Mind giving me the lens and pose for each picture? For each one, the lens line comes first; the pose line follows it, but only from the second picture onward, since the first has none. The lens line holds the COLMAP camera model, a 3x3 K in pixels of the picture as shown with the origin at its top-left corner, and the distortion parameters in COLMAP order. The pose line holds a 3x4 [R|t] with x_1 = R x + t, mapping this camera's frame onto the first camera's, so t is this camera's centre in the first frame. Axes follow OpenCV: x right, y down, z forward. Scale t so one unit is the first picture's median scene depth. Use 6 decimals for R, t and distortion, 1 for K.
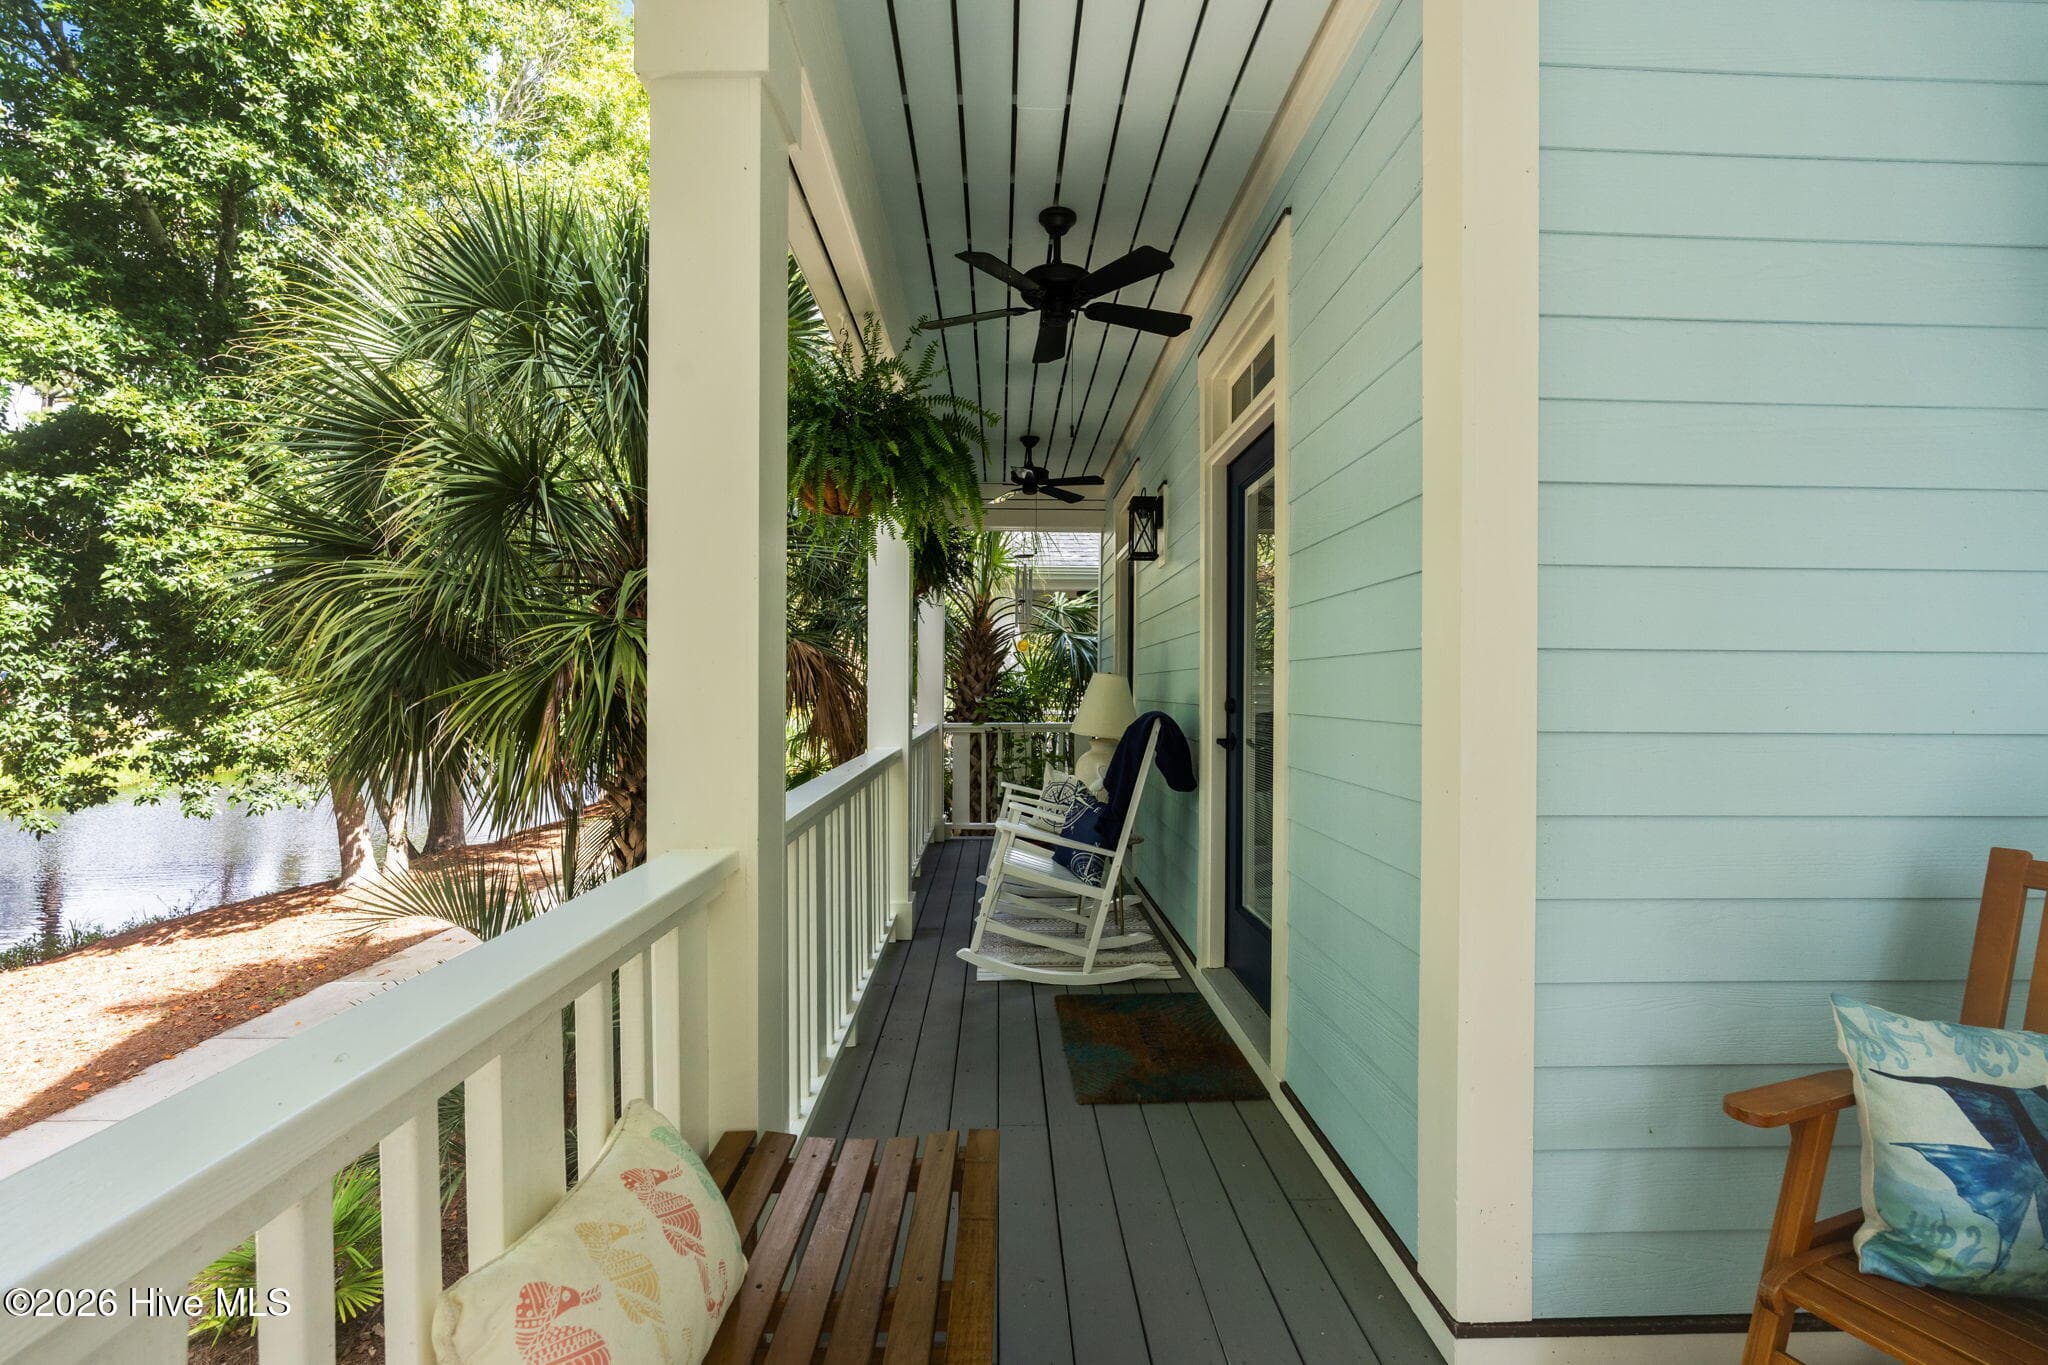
lens RADIAL K [[911.7, 0, 1024.0], [0, 911.7, 682.5], [0, 0, 1]] dist [-0.000283, -0.000028]
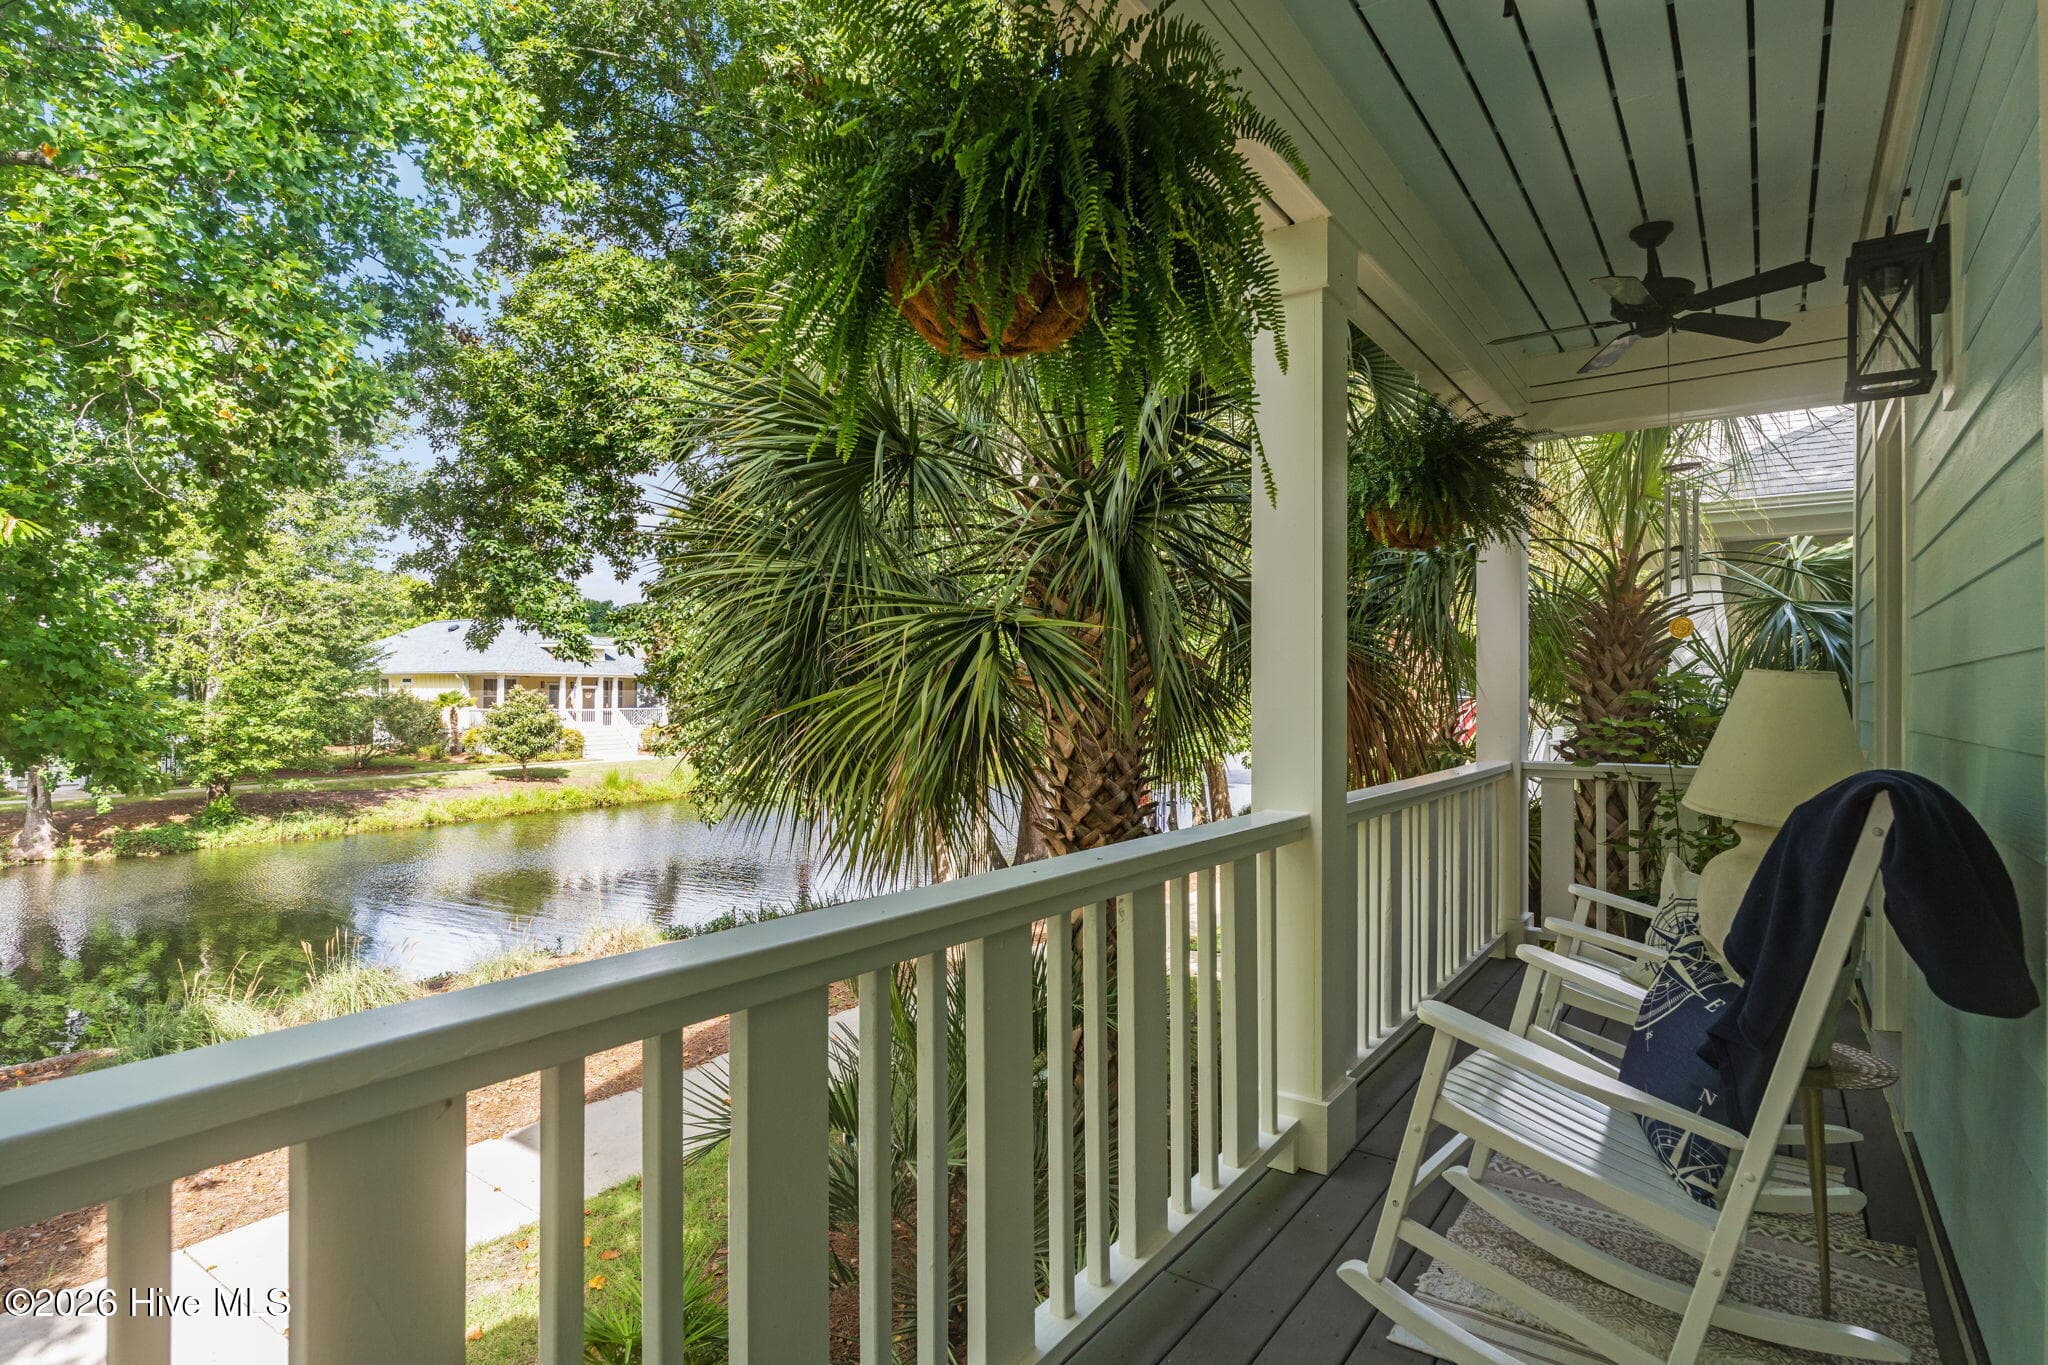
lens RADIAL K [[1042.1, 0, 1024.0], [0, 1042.1, 682.5], [0, 0, 1]] dist [0.013048, -0.000404]
pose [[0.796958, -0.009041, -0.603967, 0.090624], [0.002064, 0.999923, -0.012245, 0.000675], [0.604032, 0.008512, 0.796915, 0.335156]]
